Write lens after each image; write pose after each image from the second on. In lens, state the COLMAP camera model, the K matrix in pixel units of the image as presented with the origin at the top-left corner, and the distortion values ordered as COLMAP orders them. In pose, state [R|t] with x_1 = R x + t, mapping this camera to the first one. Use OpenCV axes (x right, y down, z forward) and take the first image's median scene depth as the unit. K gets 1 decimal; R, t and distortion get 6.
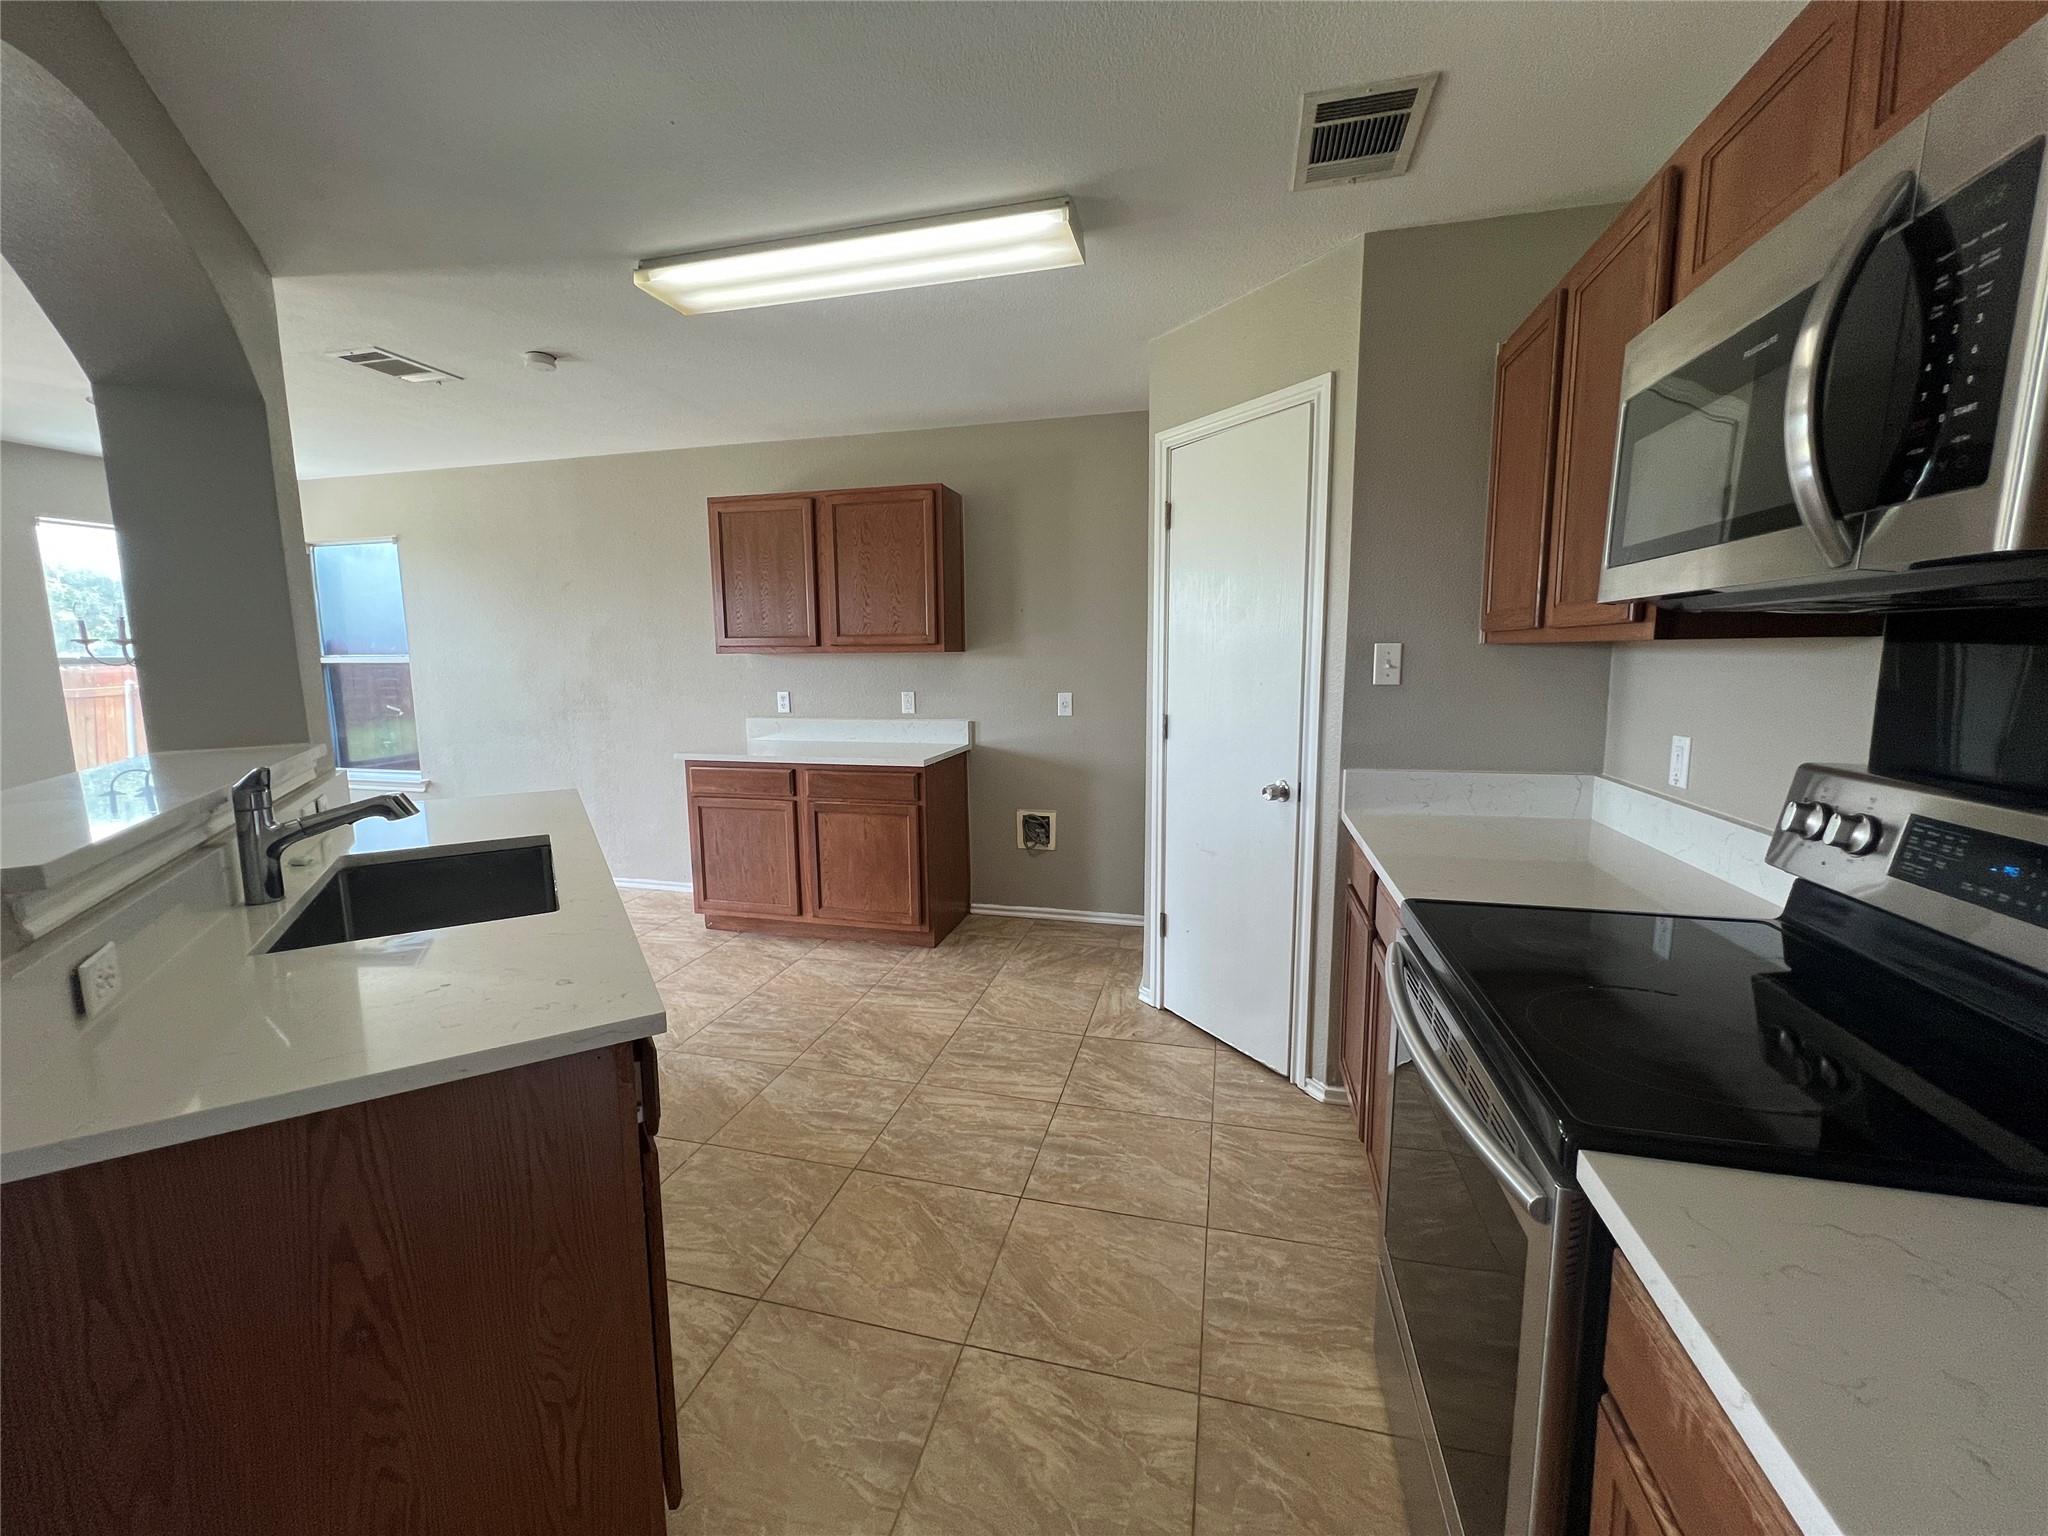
lens RADIAL K [[820.7, 0, 1016.9], [0, 820.7, 761.0], [0, 0, 1]] dist [0.000339, -0.000198]
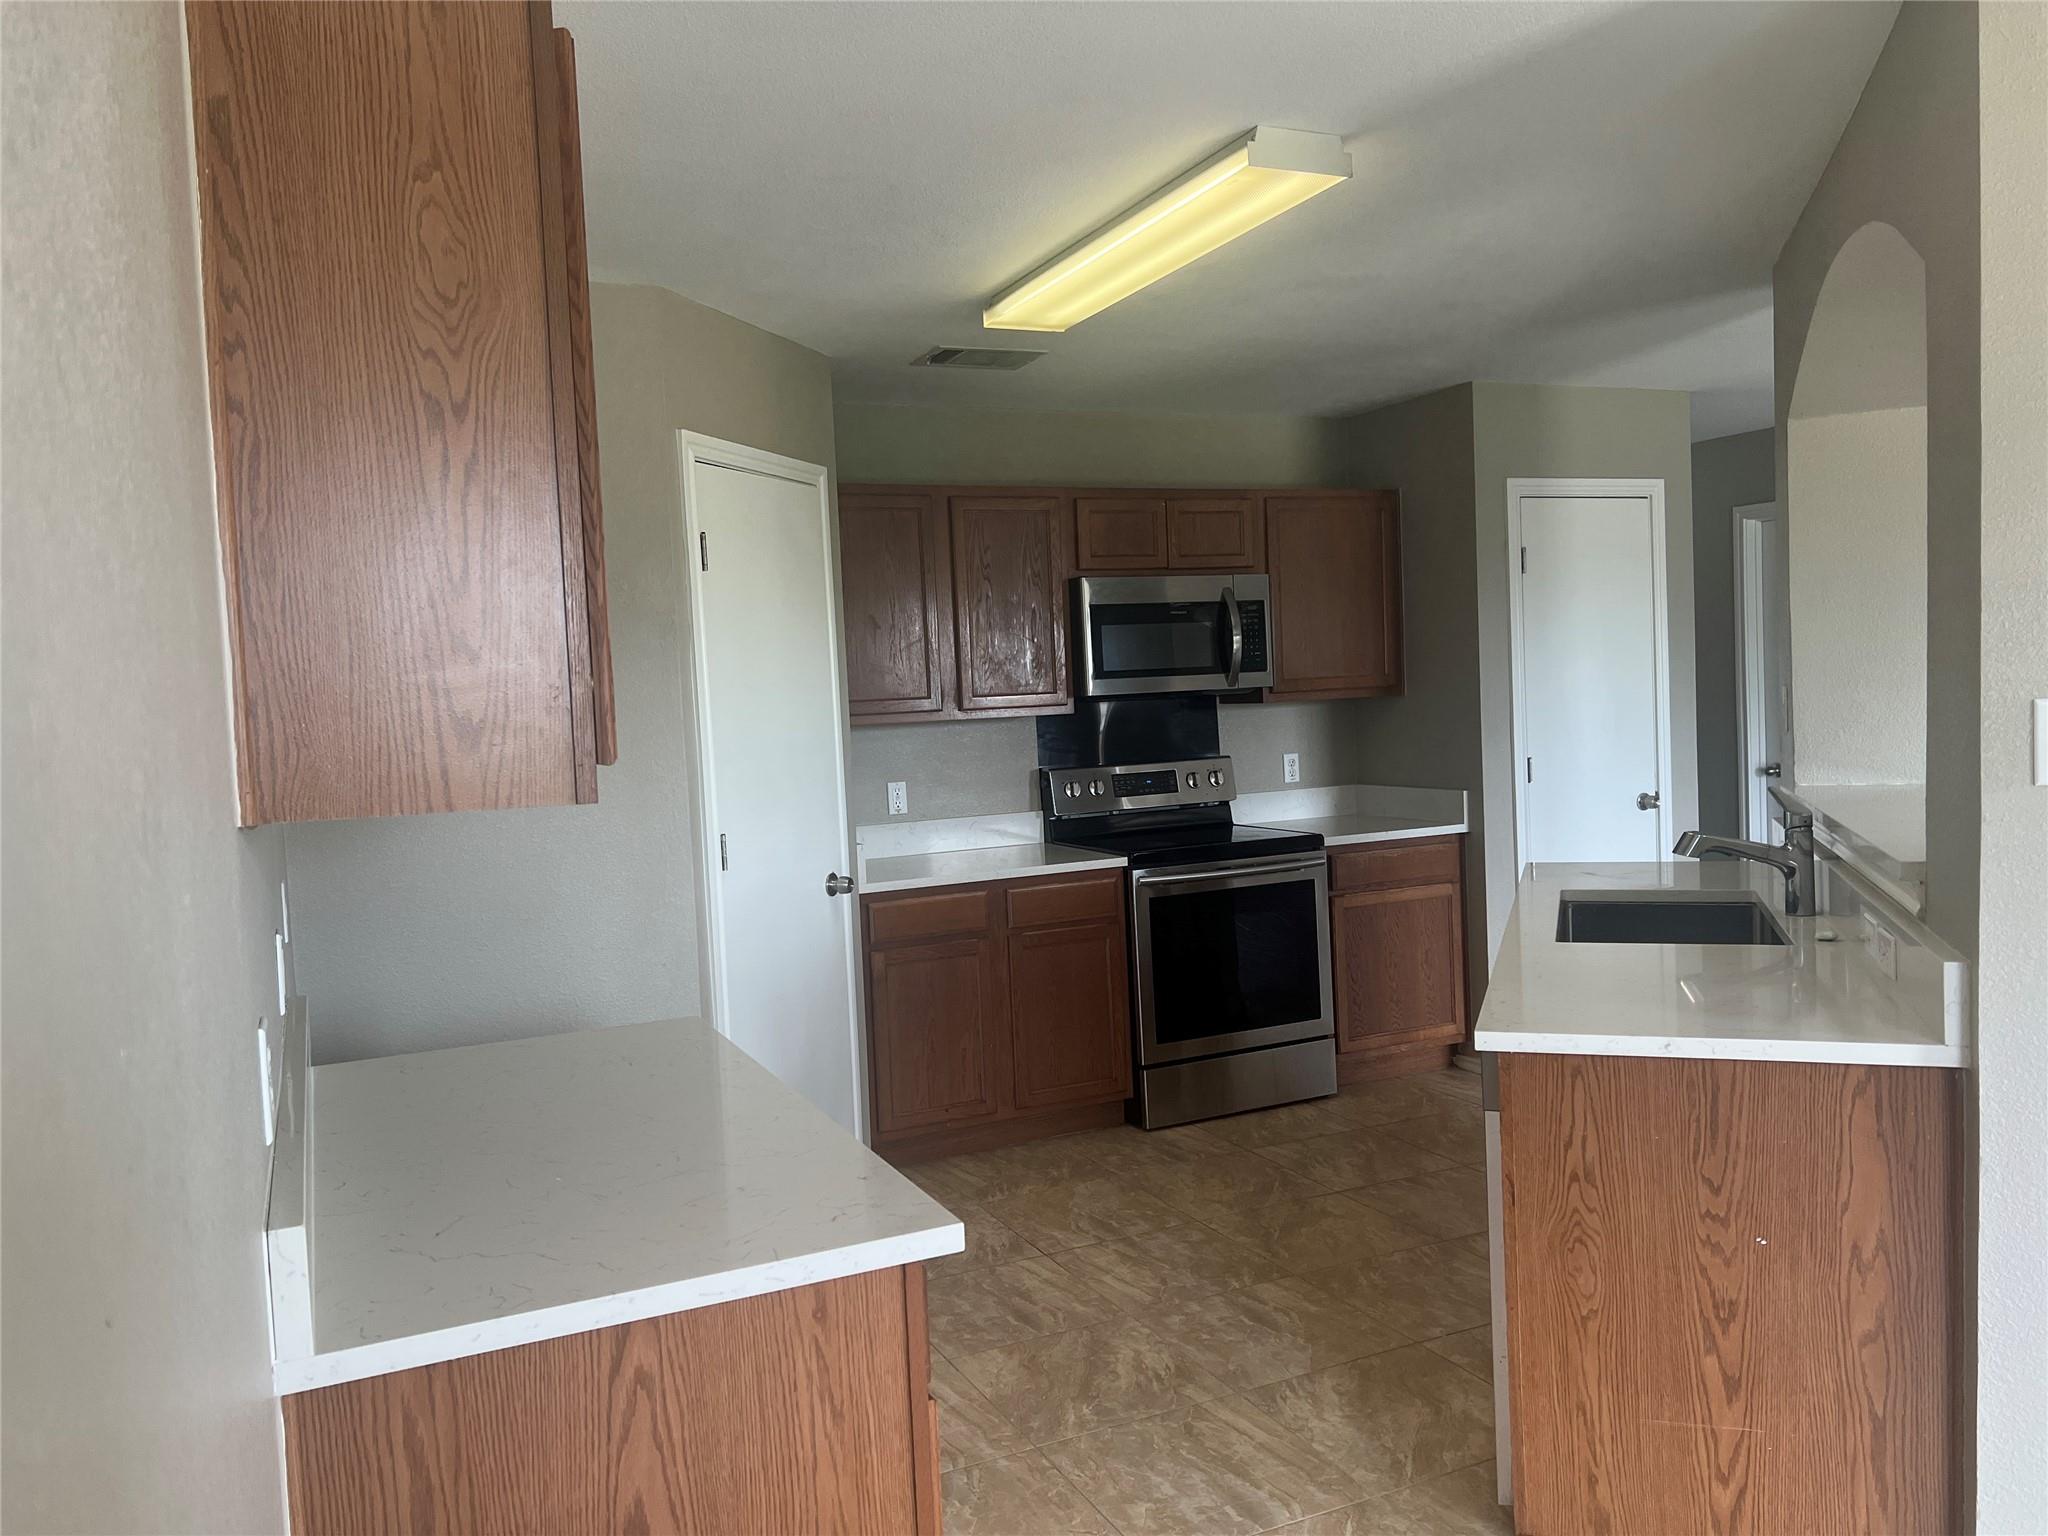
lens RADIAL K [[1539.0, 0, 1021.3], [0, 1539.0, 762.2], [0, 0, 1]] dist [0.077453, -0.000522]
pose [[-0.627608, 0.000992, 0.778529, -1.339912], [0.152985, 0.980659, 0.122079, -0.320263], [-0.763350, 0.195721, -0.615621, 2.158223]]
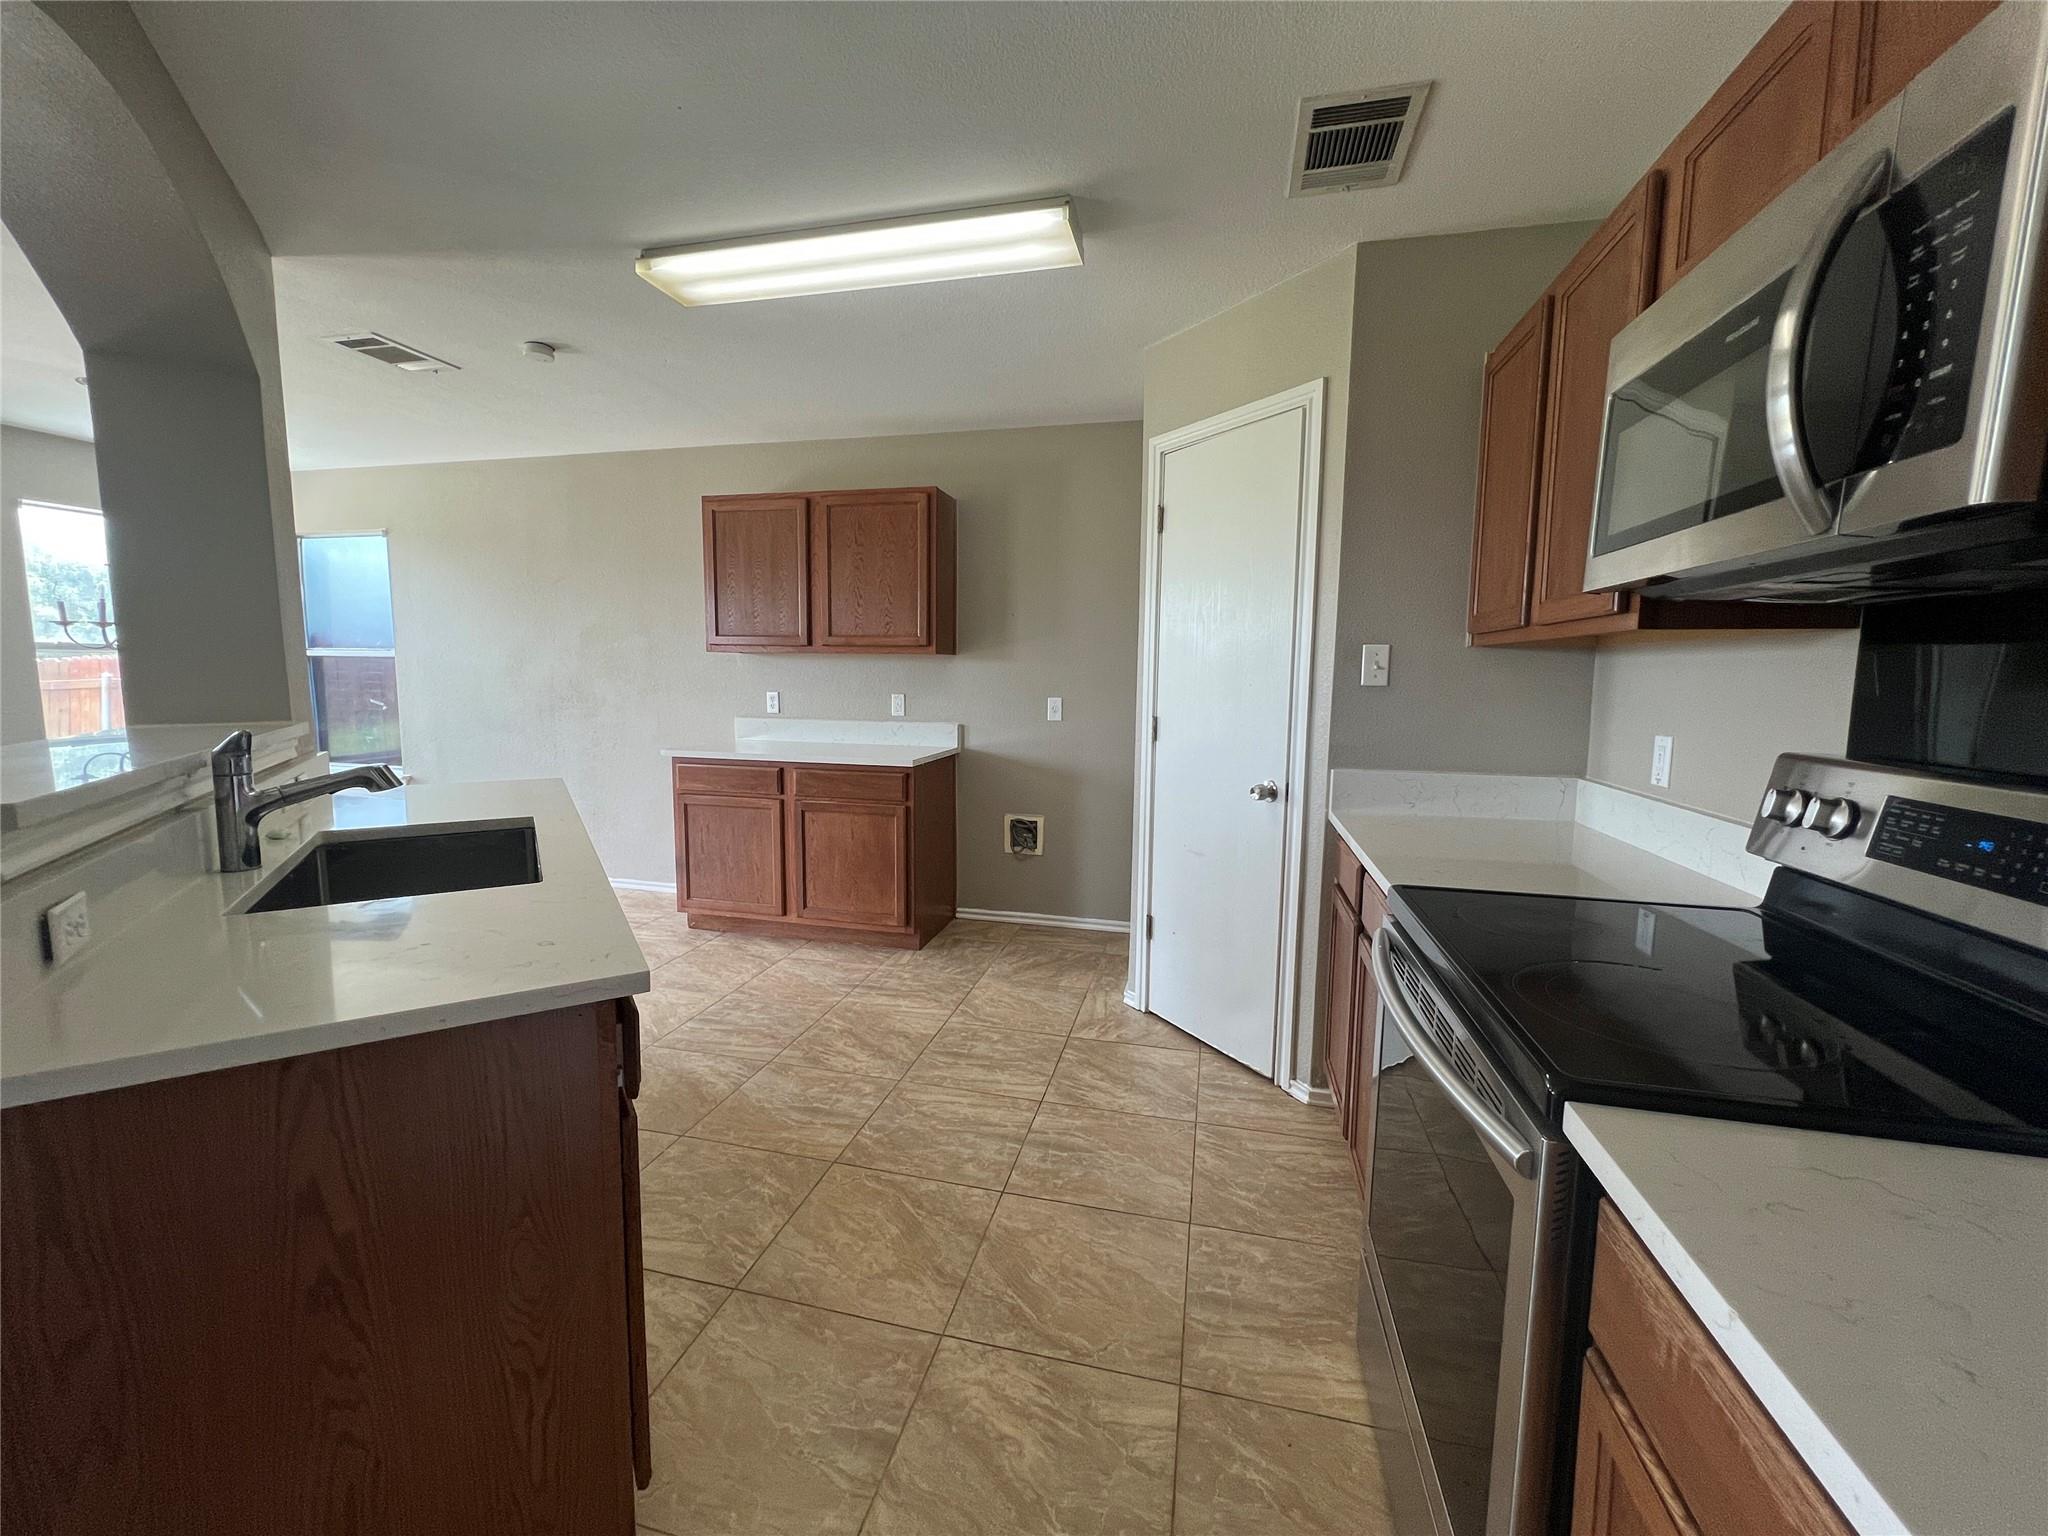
lens RADIAL K [[820.4, 0, 1017.0], [0, 820.4, 760.8], [0, 0, 1]] dist [-0.000194, -0.000260]
pose [[0.999699, 0.019473, 0.014943, -0.002464], [-0.019136, 0.999568, -0.022324, 0.031749], [-0.015372, 0.022031, 0.999639, 0.000373]]
